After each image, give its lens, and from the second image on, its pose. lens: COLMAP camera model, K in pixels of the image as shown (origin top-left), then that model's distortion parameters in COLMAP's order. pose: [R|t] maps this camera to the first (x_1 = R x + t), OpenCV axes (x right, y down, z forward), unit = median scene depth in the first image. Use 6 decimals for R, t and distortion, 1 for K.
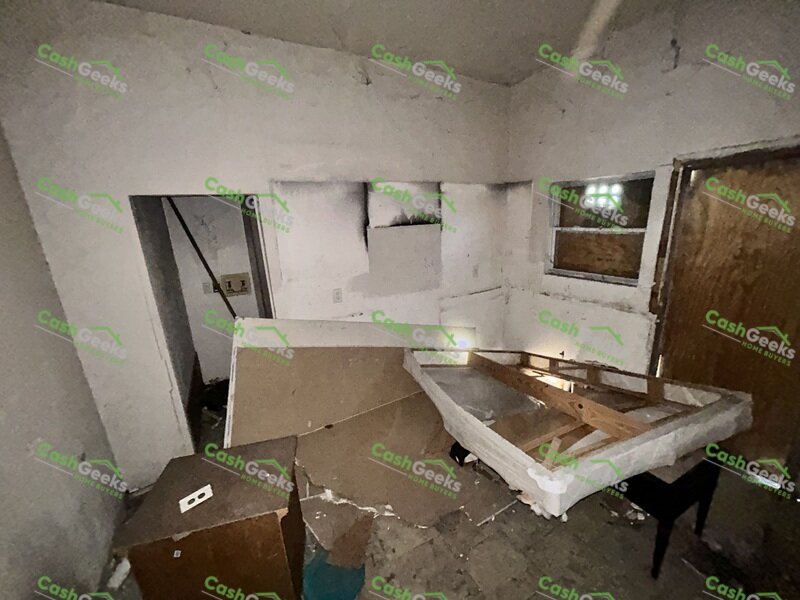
lens RADIAL K [[323.2, 0, 400.1], [0, 323.2, 298.1], [0, 0, 1]] dist [0.000215, 0.000517]
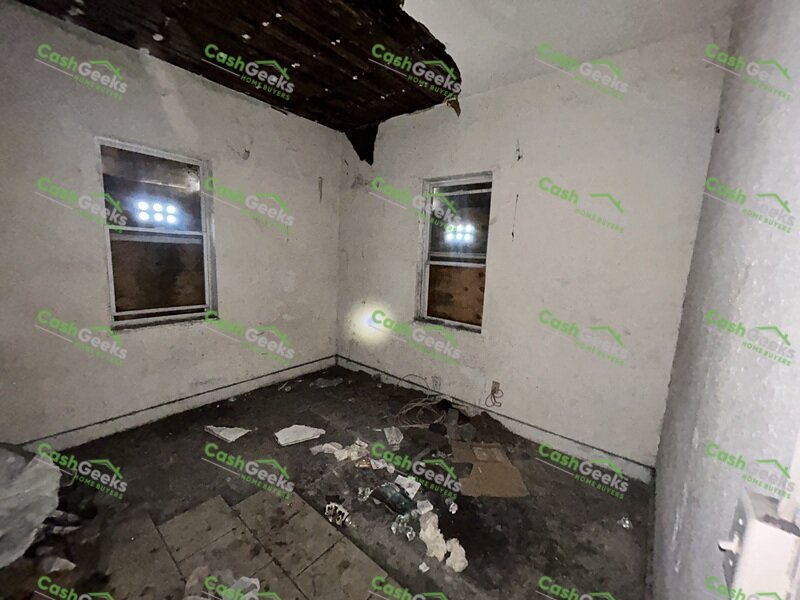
lens RADIAL K [[323.2, 0, 400.1], [0, 323.2, 298.1], [0, 0, 1]] dist [0.000215, 0.000517]
pose [[0.999997, 0.000207, 0.002295, -1.036598], [-0.000206, 1.000000, -0.000397, 0.000831], [-0.002295, 0.000396, 0.999997, 0.001026]]
